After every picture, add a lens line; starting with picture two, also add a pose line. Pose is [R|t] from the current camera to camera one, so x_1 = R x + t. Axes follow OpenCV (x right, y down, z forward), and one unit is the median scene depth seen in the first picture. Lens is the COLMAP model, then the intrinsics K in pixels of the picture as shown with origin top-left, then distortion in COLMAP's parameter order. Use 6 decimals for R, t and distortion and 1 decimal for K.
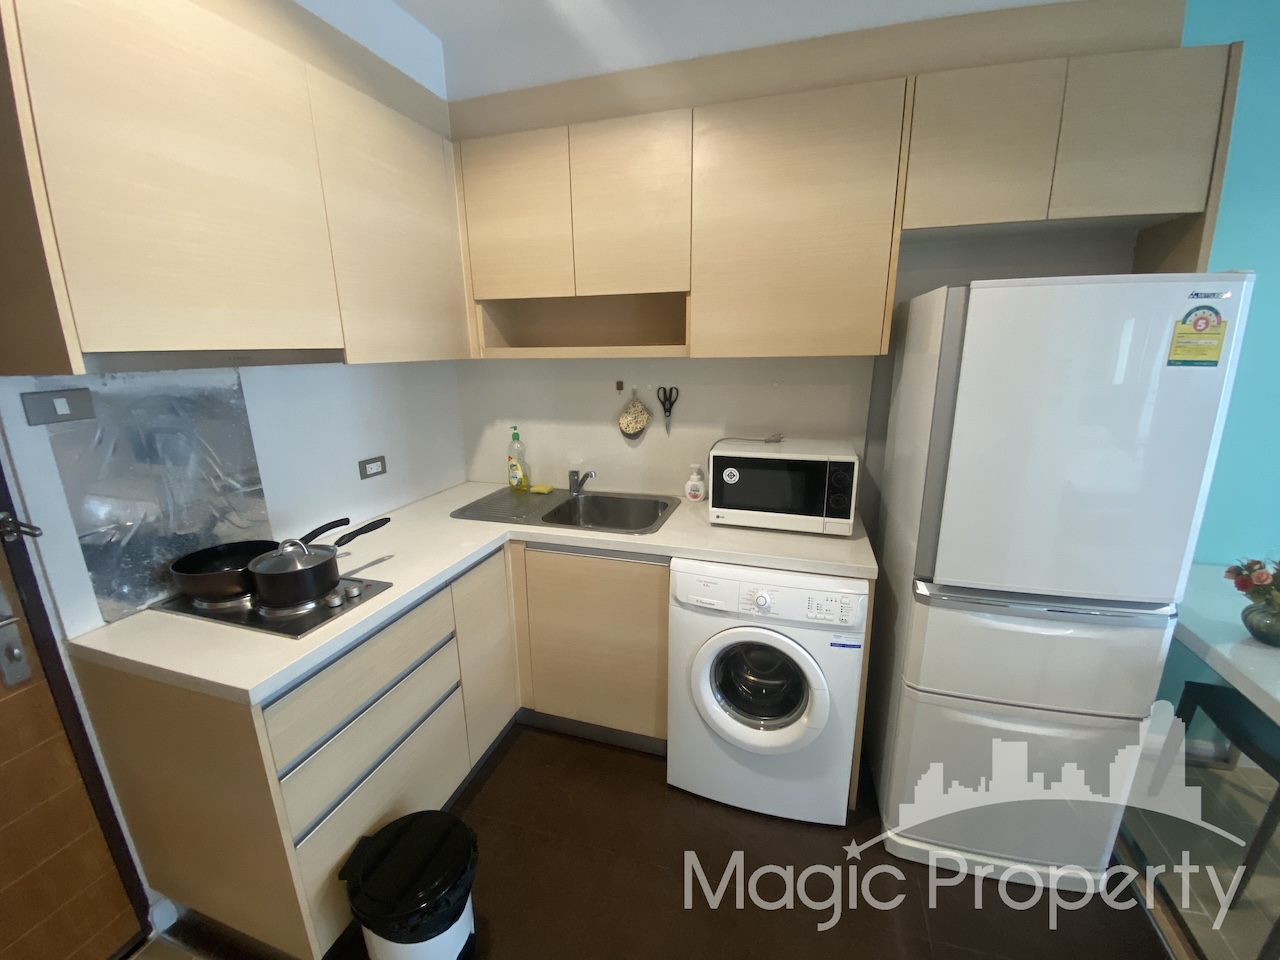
lens RADIAL K [[511.0, 0, 640.0], [0, 511.0, 480.0], [0, 0, 1]] dist [0.020599, -0.022329]
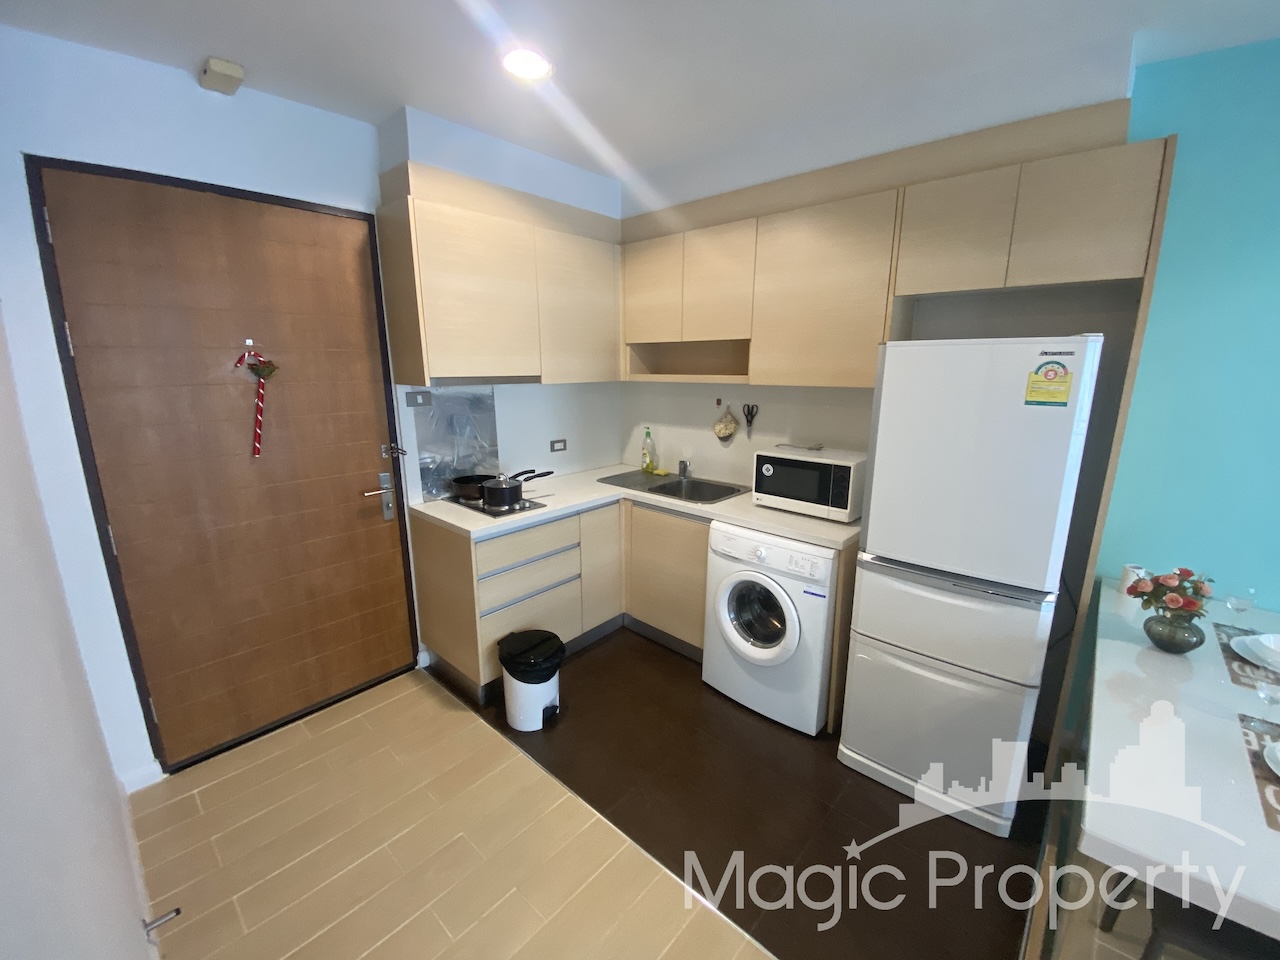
lens RADIAL K [[511.0, 0, 640.0], [0, 511.0, 480.0], [0, 0, 1]] dist [0.020599, -0.022329]
pose [[0.906545, 0.106584, -0.408432, 0.478862], [-0.115876, 0.993262, 0.002004, 0.062352], [0.405894, 0.045511, 0.912786, -0.453426]]
